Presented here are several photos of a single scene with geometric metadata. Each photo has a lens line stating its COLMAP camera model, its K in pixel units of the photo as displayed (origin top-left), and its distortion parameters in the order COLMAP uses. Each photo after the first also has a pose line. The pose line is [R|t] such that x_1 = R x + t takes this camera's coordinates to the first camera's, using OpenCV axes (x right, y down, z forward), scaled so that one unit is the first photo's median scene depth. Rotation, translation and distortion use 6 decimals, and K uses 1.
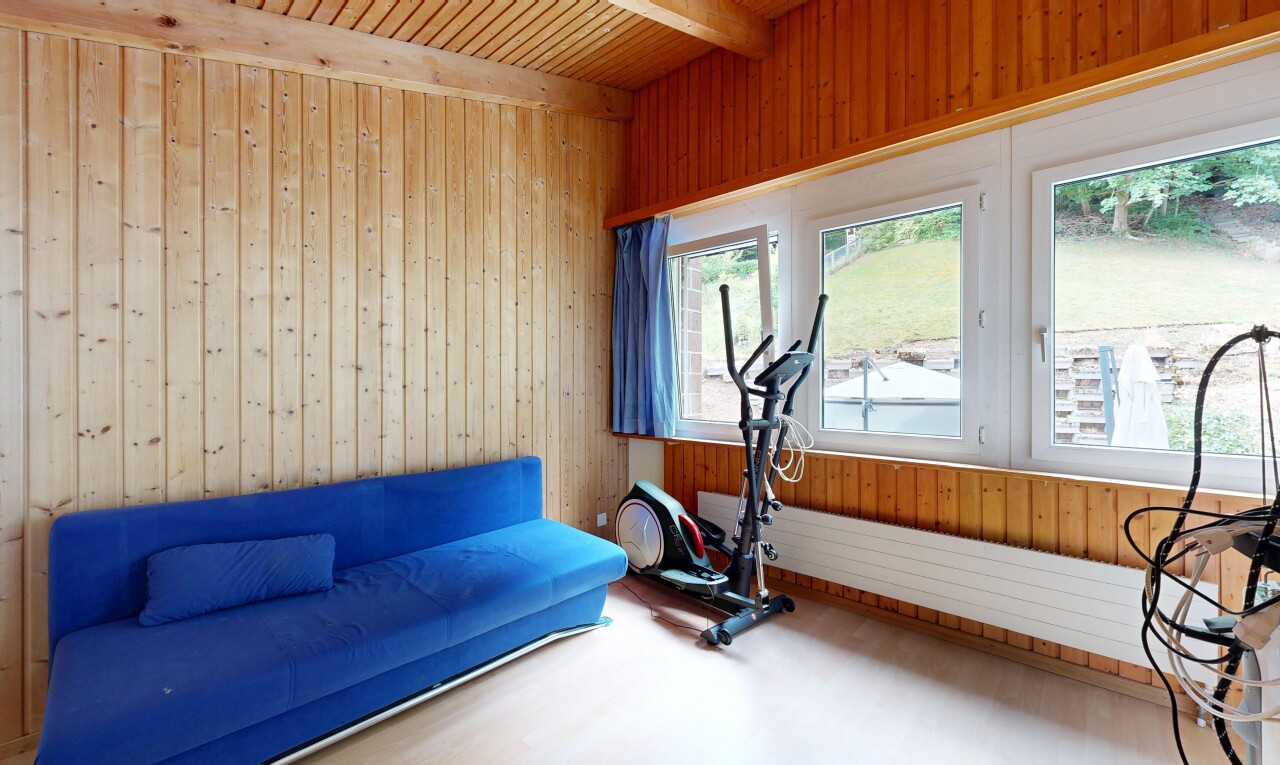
lens RADIAL K [[501.7, 0, 640.0], [0, 501.7, 382.5], [0, 0, 1]] dist [-0.001100, 0.000025]
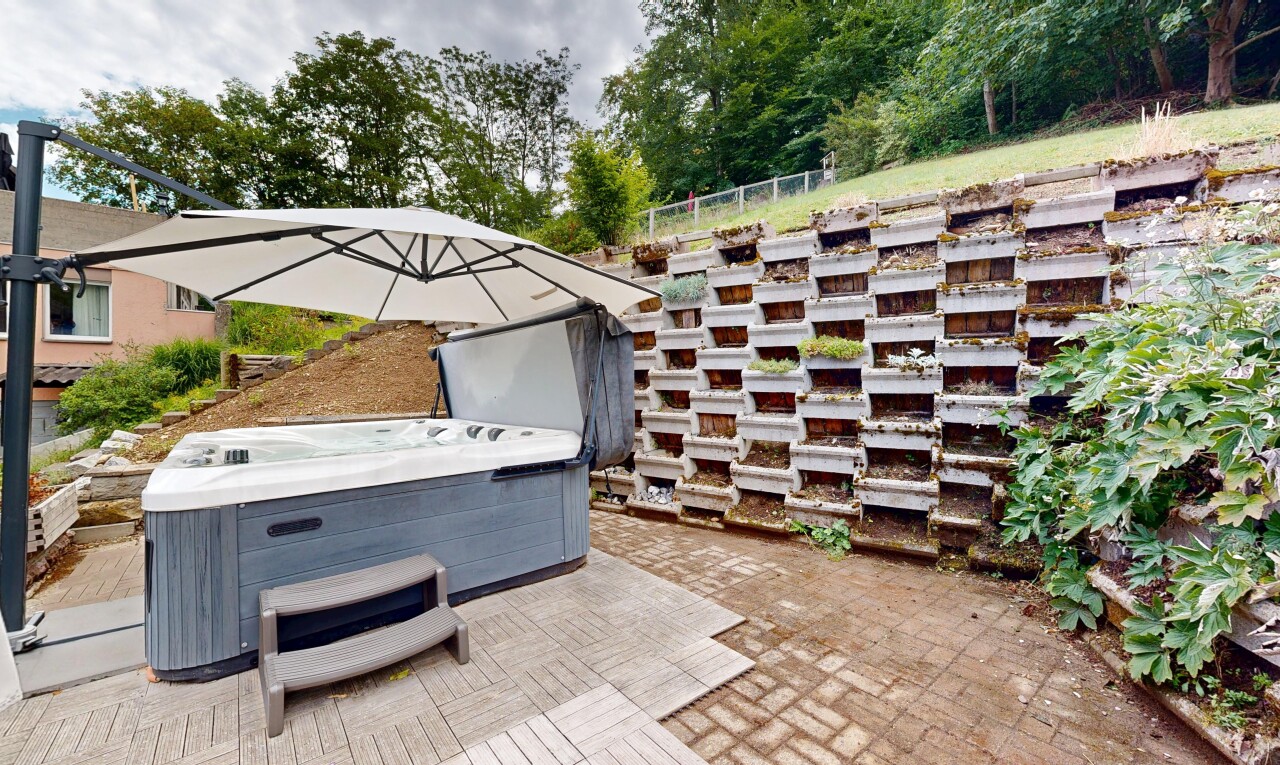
lens RADIAL K [[501.7, 0, 640.0], [0, 501.7, 382.5], [0, 0, 1]] dist [-0.001100, 0.000025]
pose [[0.987905, -0.011554, -0.154627, 0.686910], [0.011925, 0.999928, 0.001472, 0.087507], [0.154599, -0.003299, 0.987972, 0.561757]]
